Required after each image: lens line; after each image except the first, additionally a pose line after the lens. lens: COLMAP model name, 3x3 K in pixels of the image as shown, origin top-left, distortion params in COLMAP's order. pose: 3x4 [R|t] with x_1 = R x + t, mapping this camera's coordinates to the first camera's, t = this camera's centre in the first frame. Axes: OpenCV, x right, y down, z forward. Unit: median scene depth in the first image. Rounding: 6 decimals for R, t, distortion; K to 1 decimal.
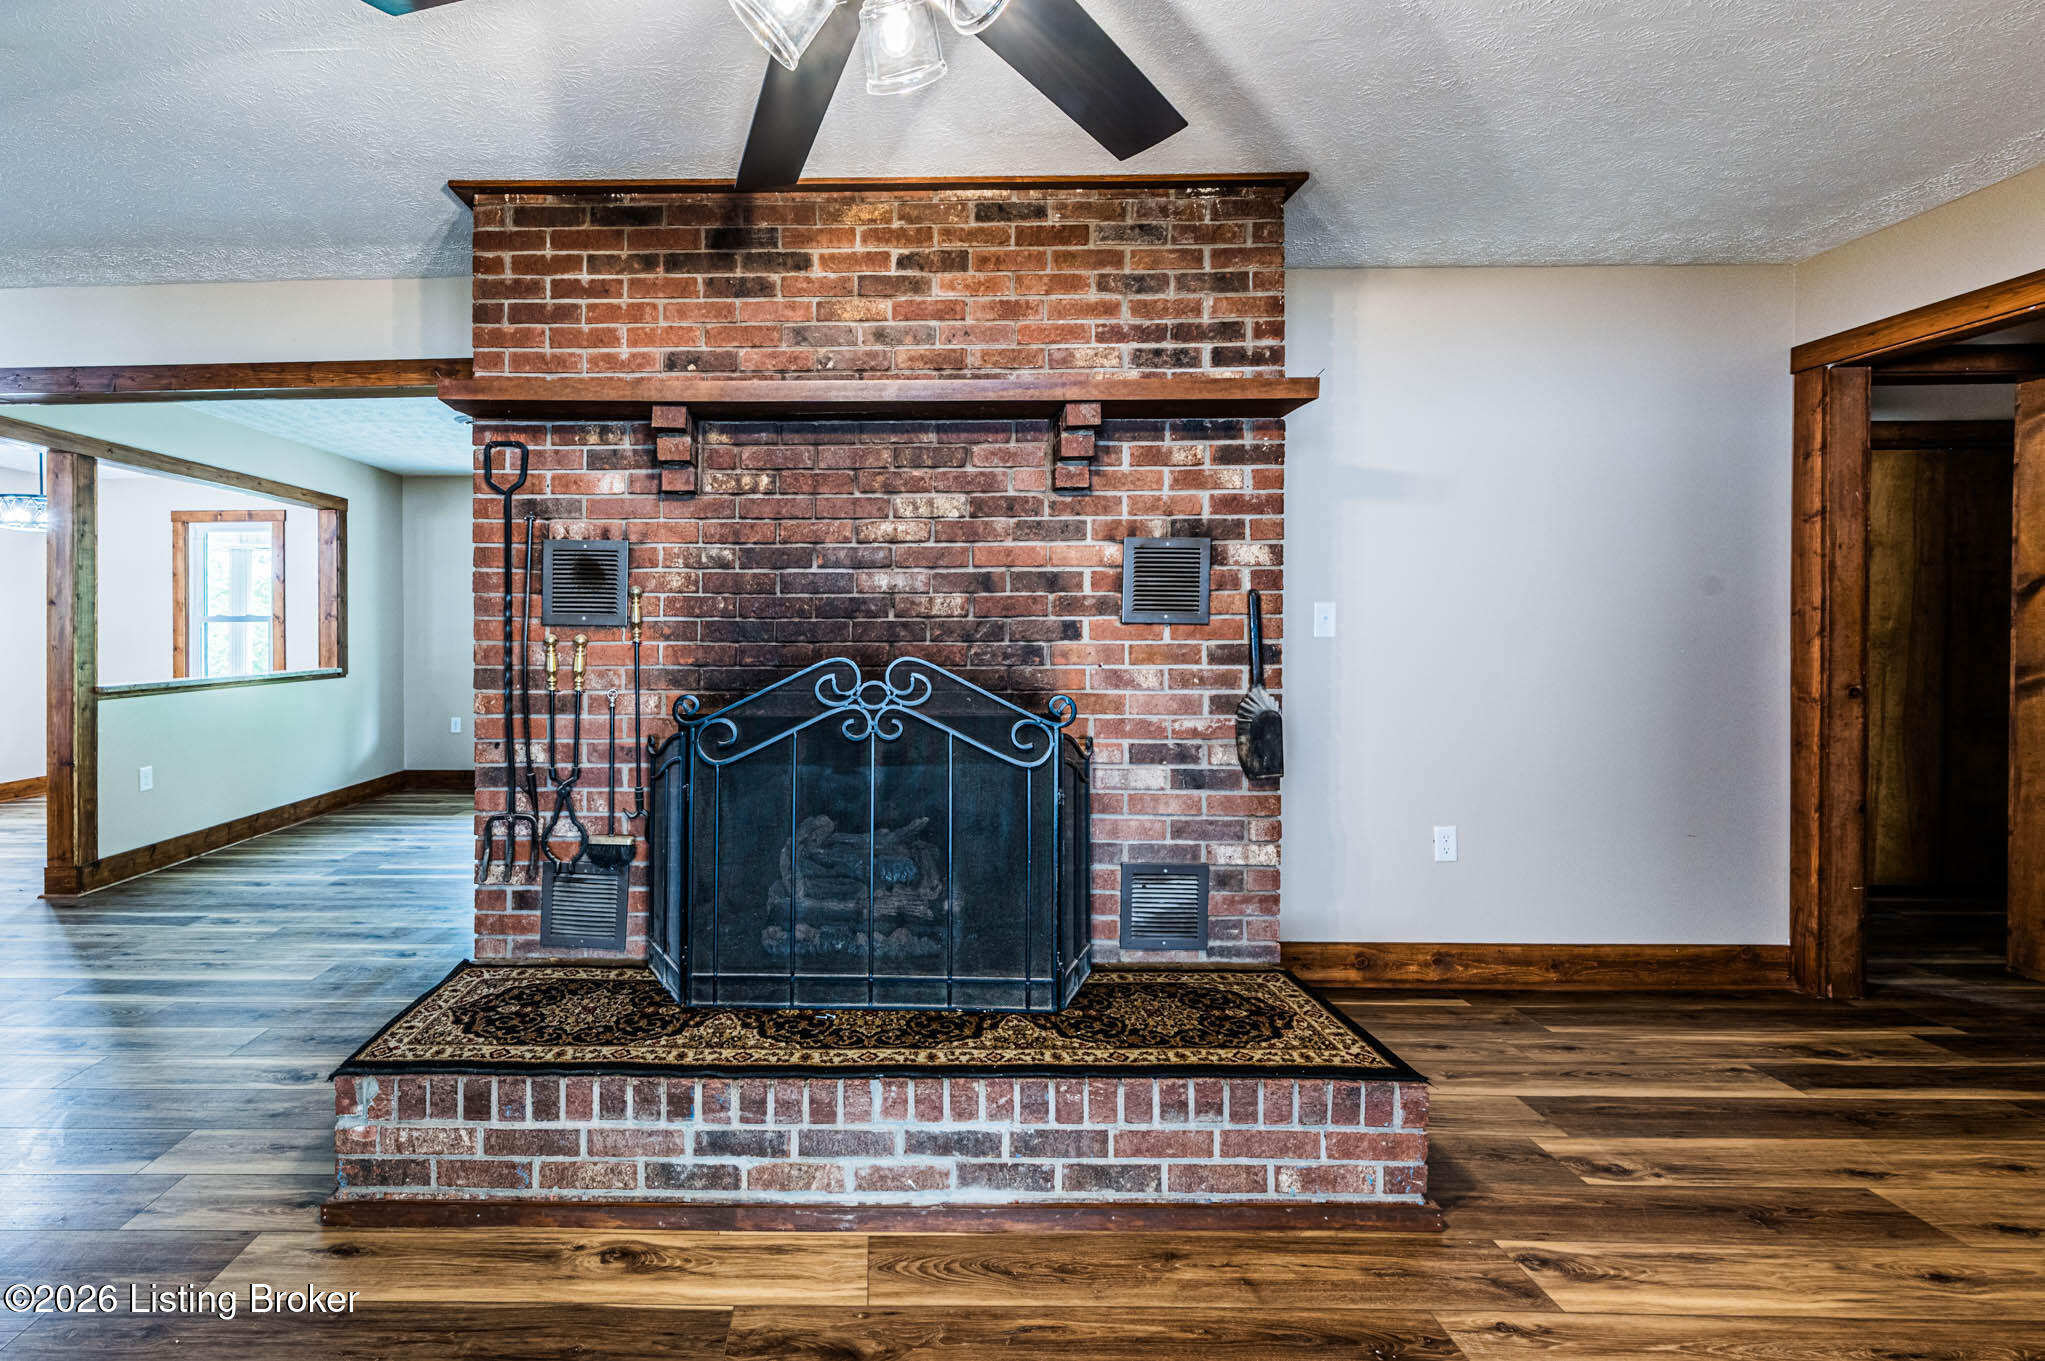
lens RADIAL K [[840.6, 0, 1022.5], [0, 840.6, 633.4], [0, 0, 1]] dist [-0.000773, -0.000112]
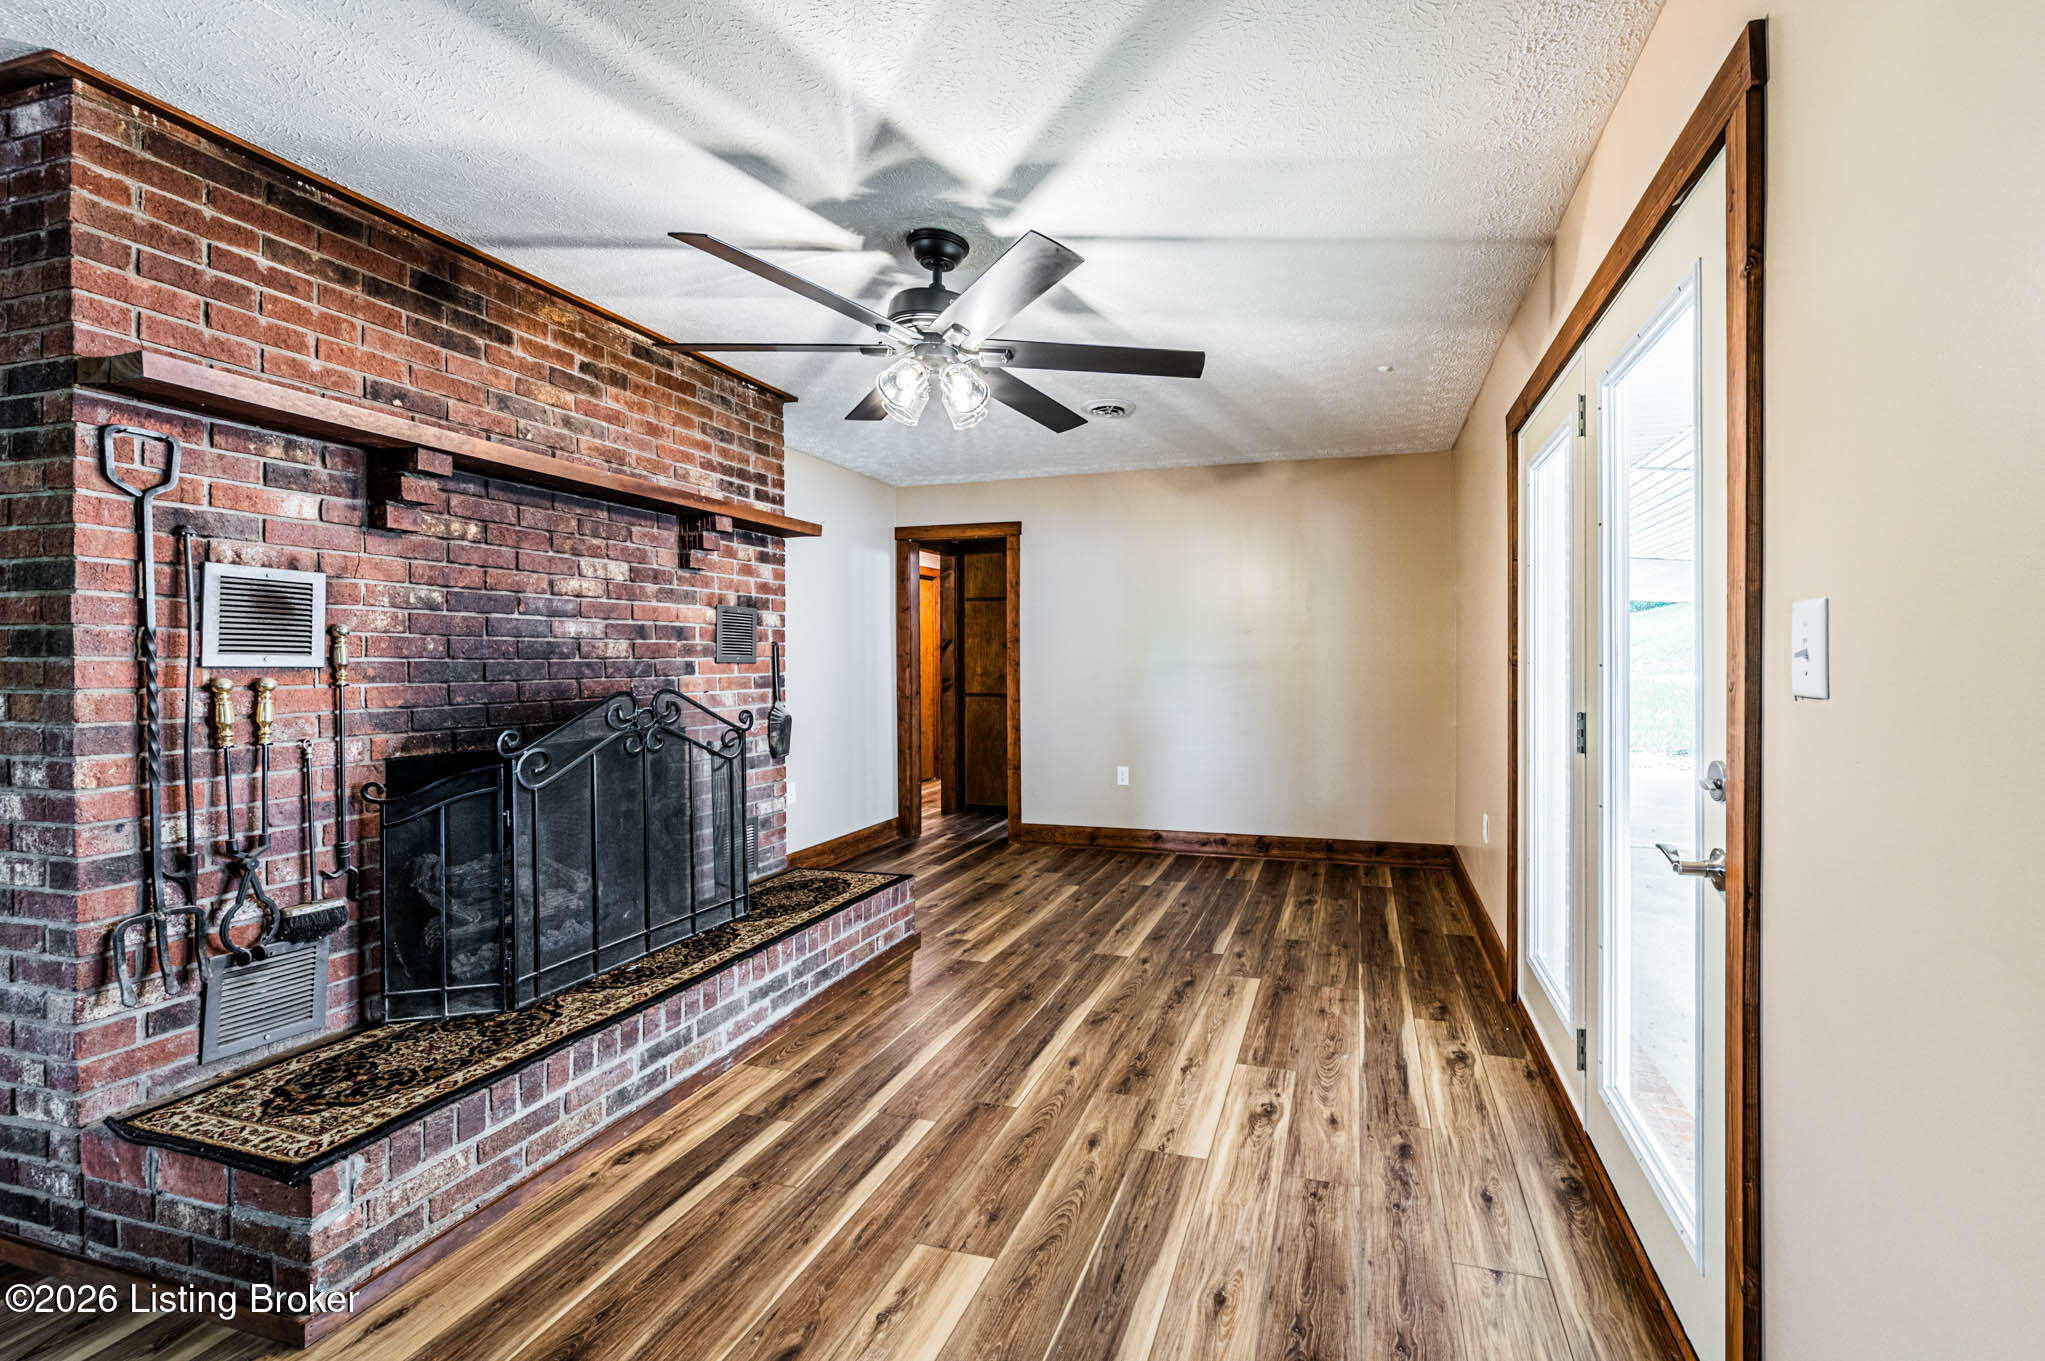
lens RADIAL K [[840.6, 0, 1022.5], [0, 840.6, 633.4], [0, 0, 1]] dist [-0.000773, -0.000112]
pose [[0.354374, 0.029149, 0.934649, -1.061105], [0.000369, 0.999510, -0.031312, -0.017148], [-0.935104, 0.011441, 0.354189, -0.025653]]
